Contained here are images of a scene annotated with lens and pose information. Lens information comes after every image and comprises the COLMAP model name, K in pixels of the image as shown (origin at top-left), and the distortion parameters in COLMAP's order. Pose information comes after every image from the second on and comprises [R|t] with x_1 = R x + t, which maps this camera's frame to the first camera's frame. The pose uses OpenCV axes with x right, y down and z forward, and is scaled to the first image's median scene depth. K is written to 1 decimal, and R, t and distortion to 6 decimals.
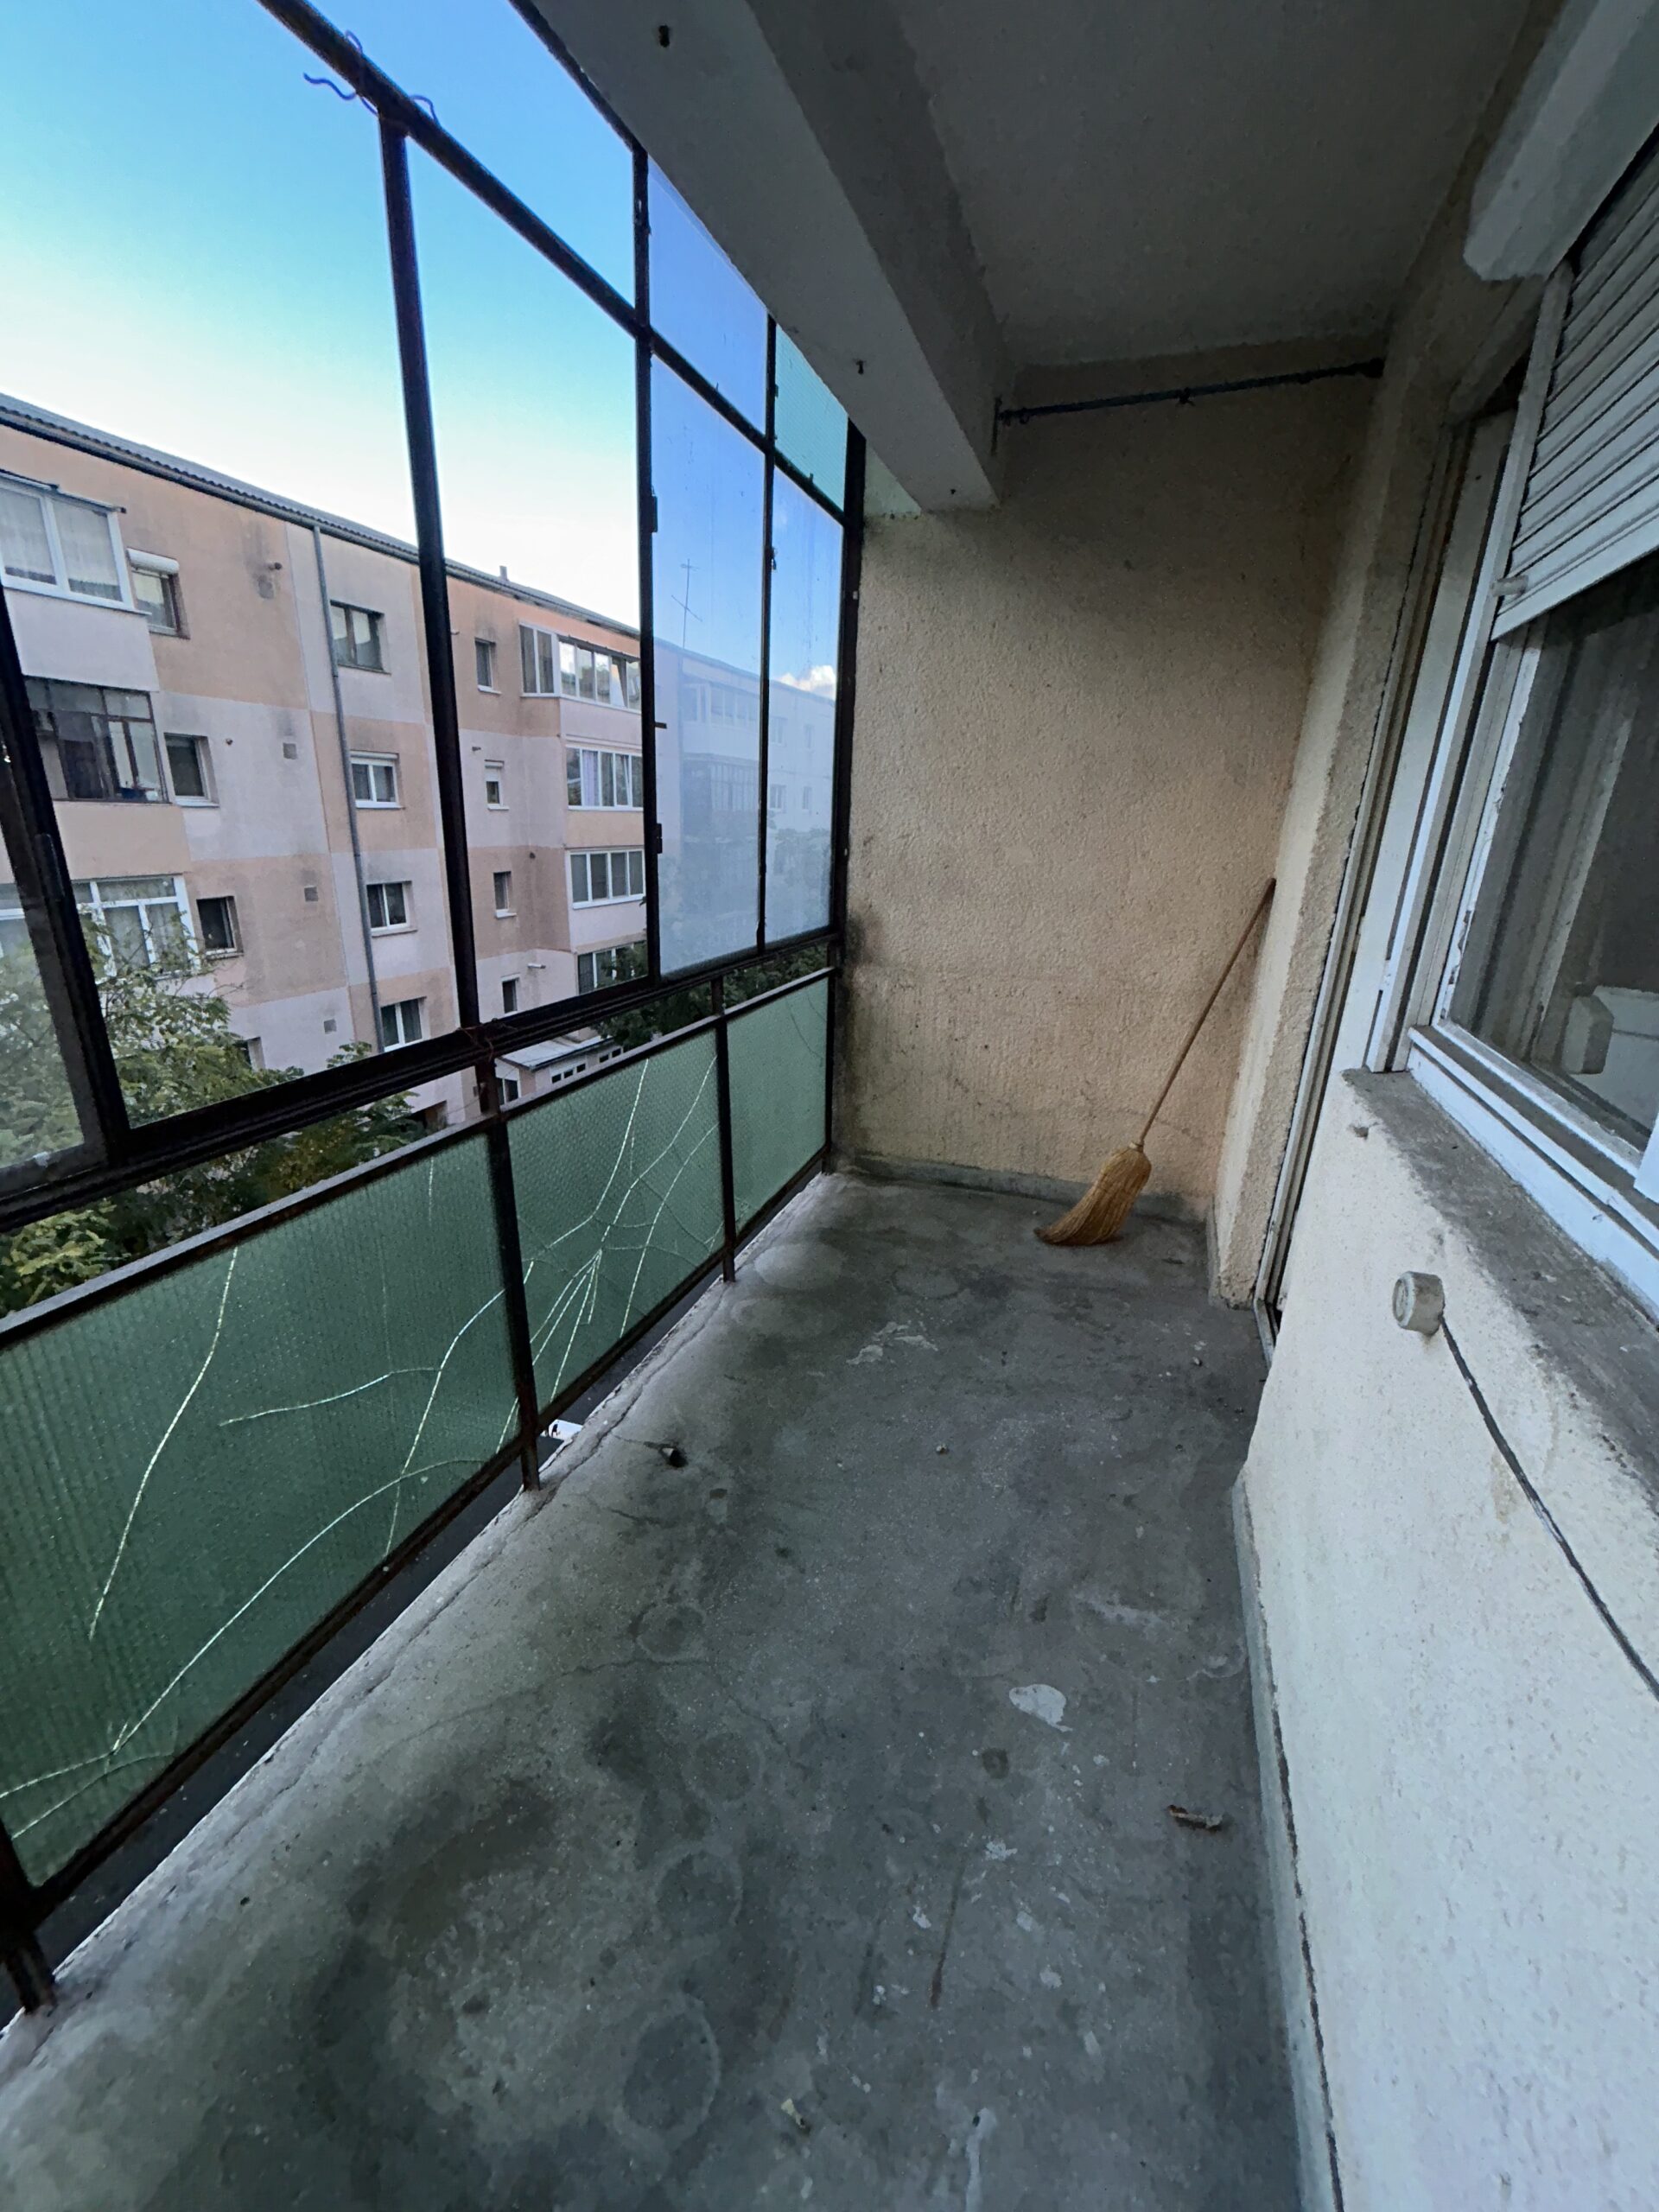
lens RADIAL K [[880.7, 0, 829.5], [0, 880.7, 1106.0], [0, 0, 1]] dist [0.001850, 0.000144]
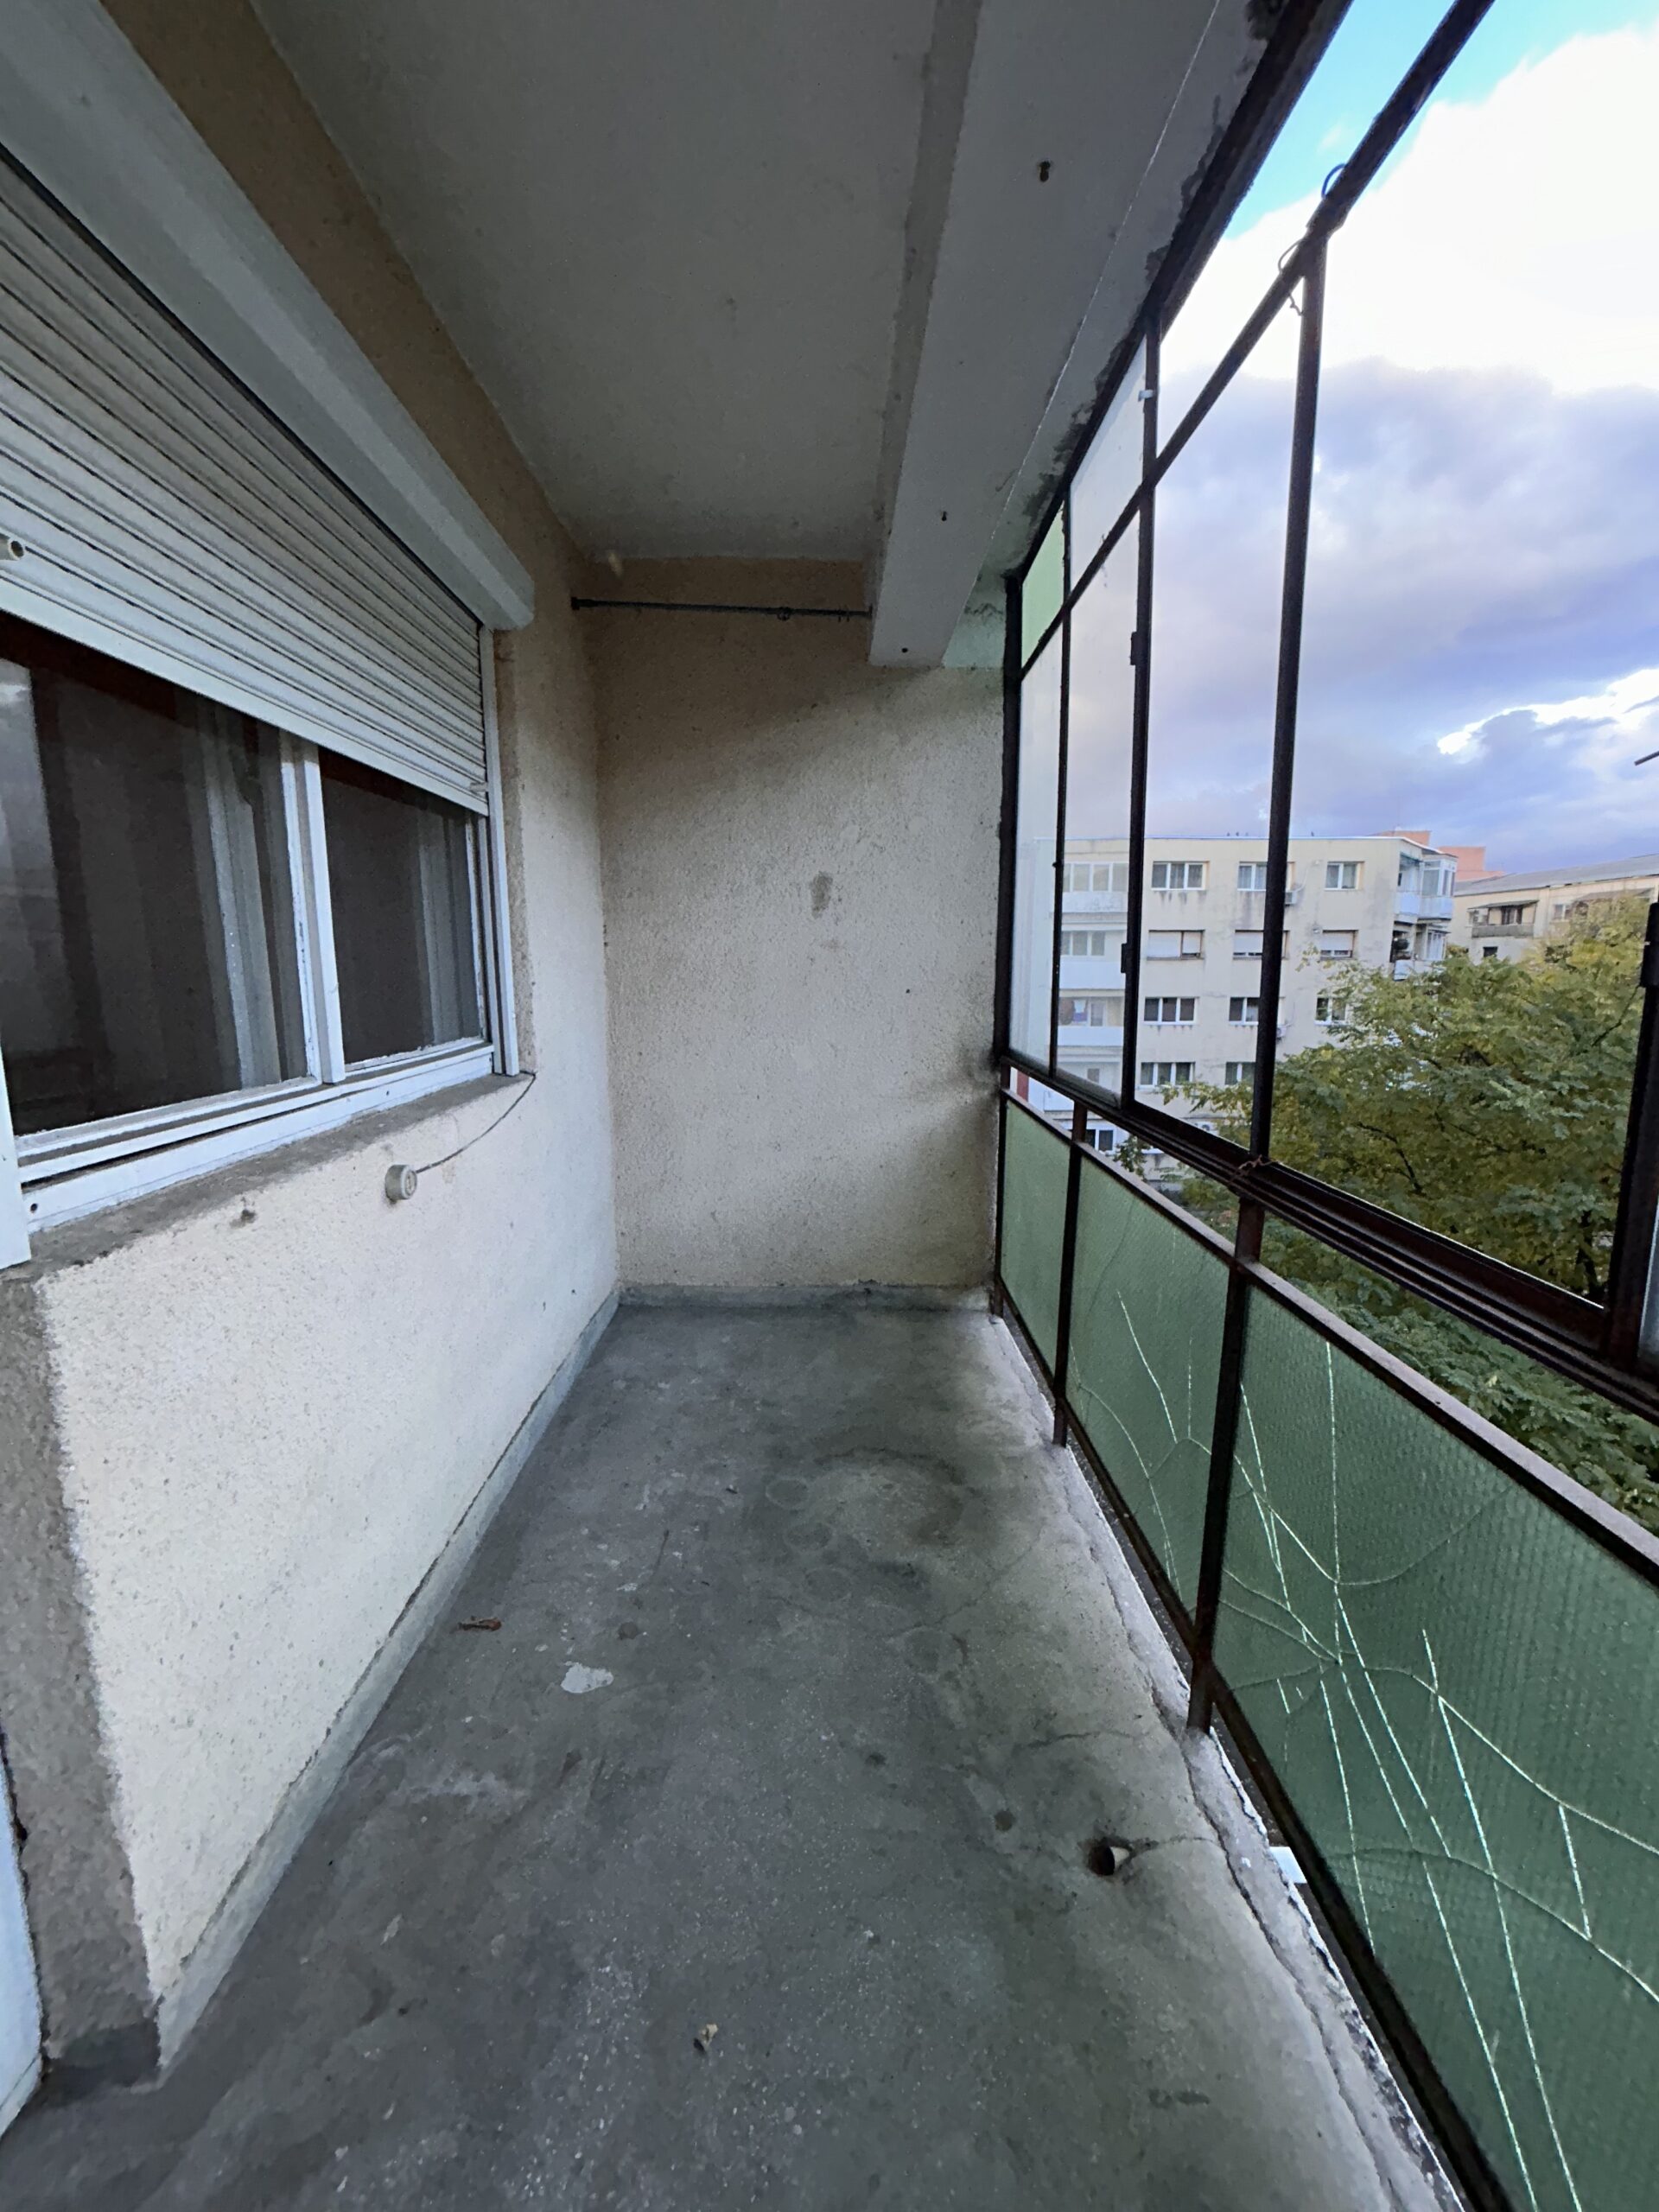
lens RADIAL K [[880.7, 0, 829.5], [0, 880.7, 1106.0], [0, 0, 1]] dist [0.001850, 0.000144]
pose [[-0.936359, 0.021225, -0.350403, 0.322187], [-0.142864, 0.888732, 0.435597, -0.484358], [0.320660, 0.457935, -0.829140, 1.673112]]
